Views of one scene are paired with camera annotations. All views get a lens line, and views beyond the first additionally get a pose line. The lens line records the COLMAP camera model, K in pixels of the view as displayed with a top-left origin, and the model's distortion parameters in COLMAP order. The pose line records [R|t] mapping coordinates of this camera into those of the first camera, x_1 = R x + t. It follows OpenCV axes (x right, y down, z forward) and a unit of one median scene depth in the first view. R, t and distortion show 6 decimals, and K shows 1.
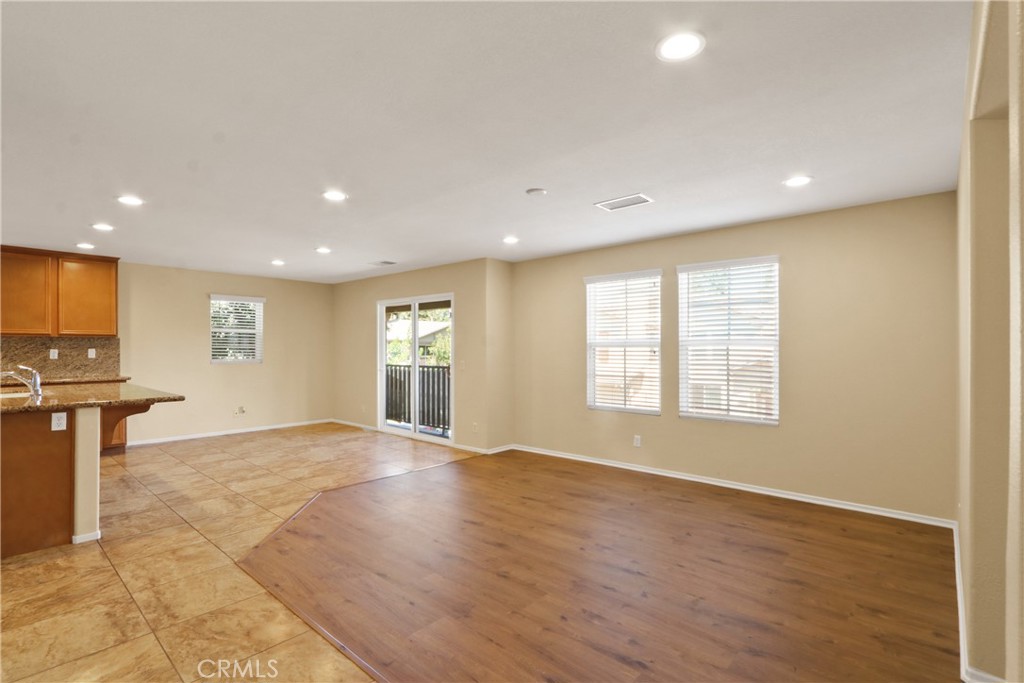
lens RADIAL K [[480.7, 0, 513.4], [0, 480.7, 351.0], [0, 0, 1]] dist [-0.012561, 0.000051]
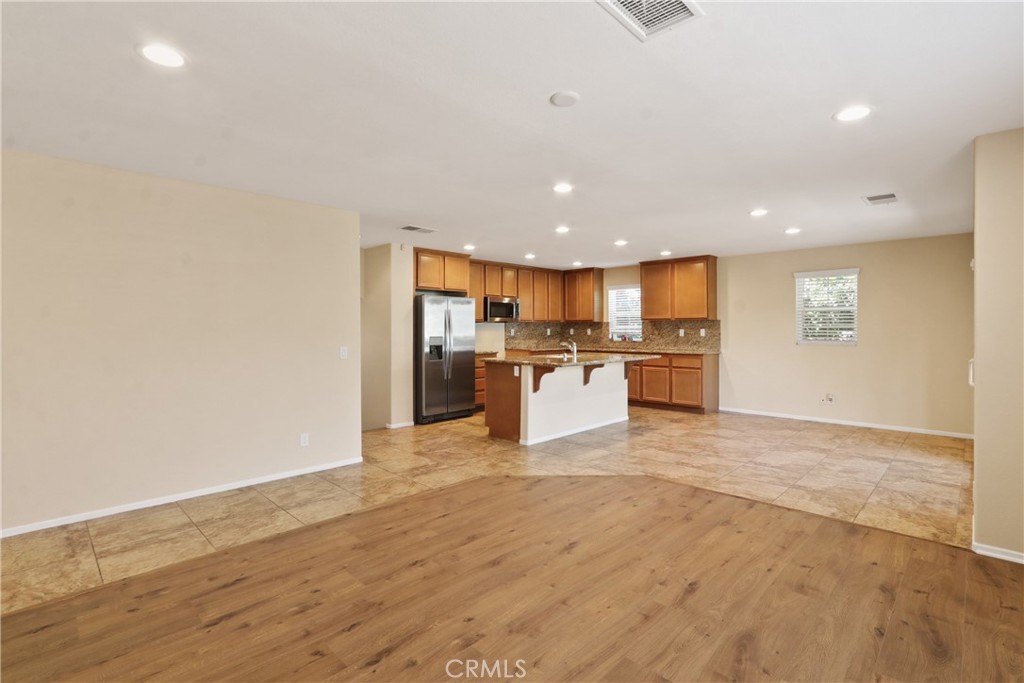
lens RADIAL K [[479.1, 0, 516.9], [0, 479.1, 340.5], [0, 0, 1]] dist [-0.013443, 0.000017]
pose [[-0.039159, 0.024816, -0.998925, 0.551204], [-0.002361, 0.999686, 0.024928, -0.005686], [0.999230, 0.003335, -0.039088, 0.735497]]
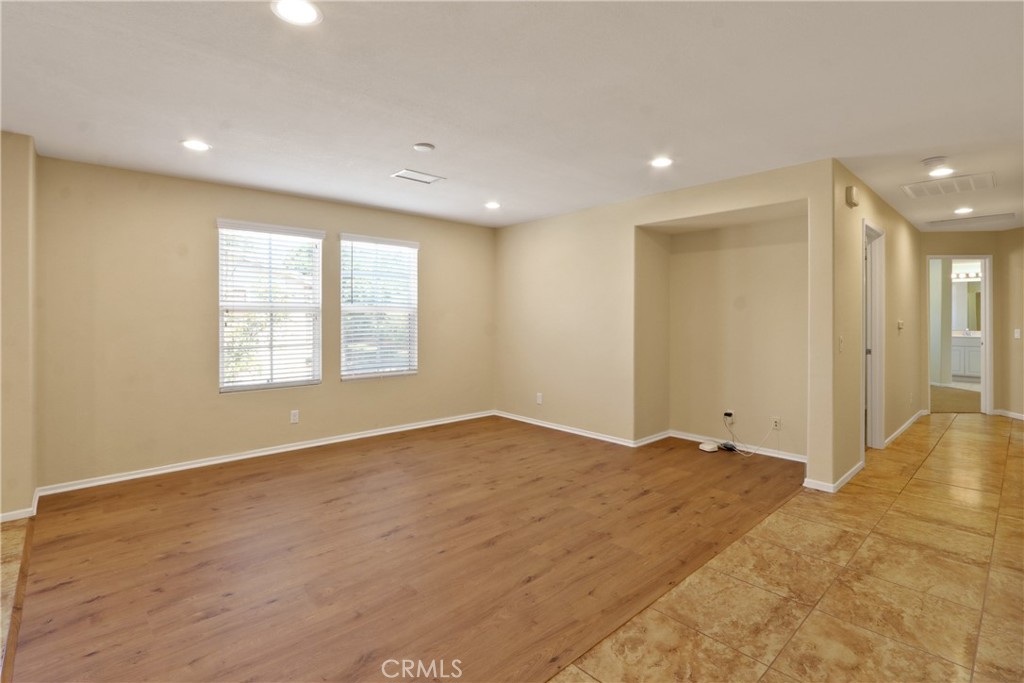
lens RADIAL K [[485.3, 0, 514.8], [0, 485.3, 314.7], [0, 0, 1]] dist [-0.014913, 0.000410]
pose [[0.087542, 0.004199, 0.996152, -0.676281], [0.000621, 0.999991, -0.004270, 0.000926], [-0.996161, 0.000993, 0.087539, 0.567525]]
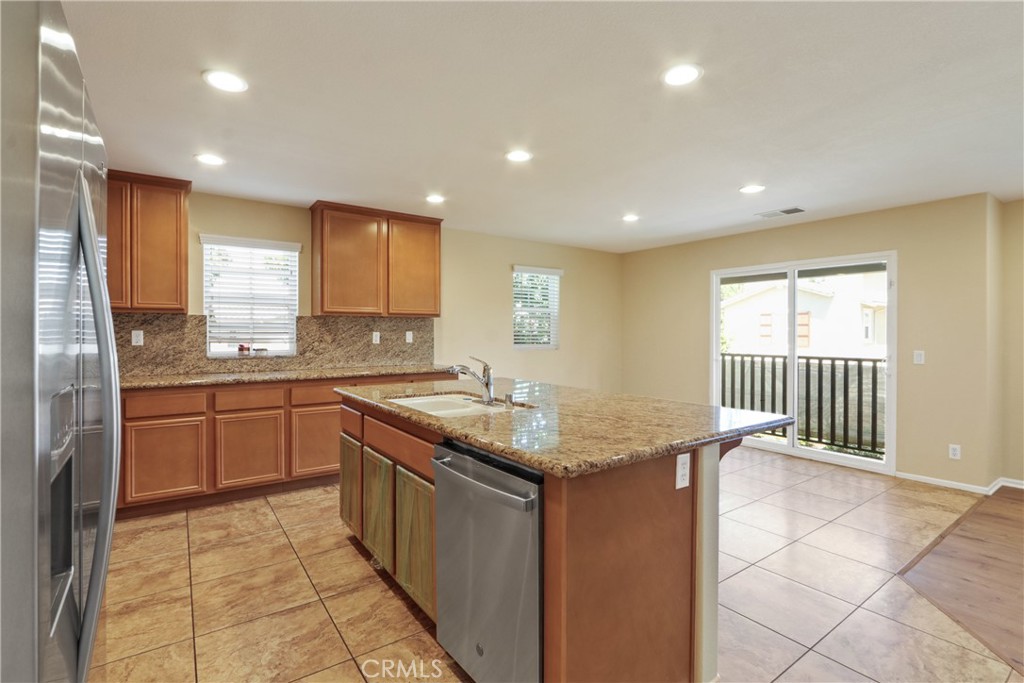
lens RADIAL K [[479.1, 0, 516.9], [0, 479.1, 340.5], [0, 0, 1]] dist [-0.013443, 0.000017]
pose [[0.976453, 0.006216, -0.215641, -0.701922], [-0.003875, 0.999929, 0.011279, 0.001143], [0.215695, -0.010178, 0.976408, 0.313347]]
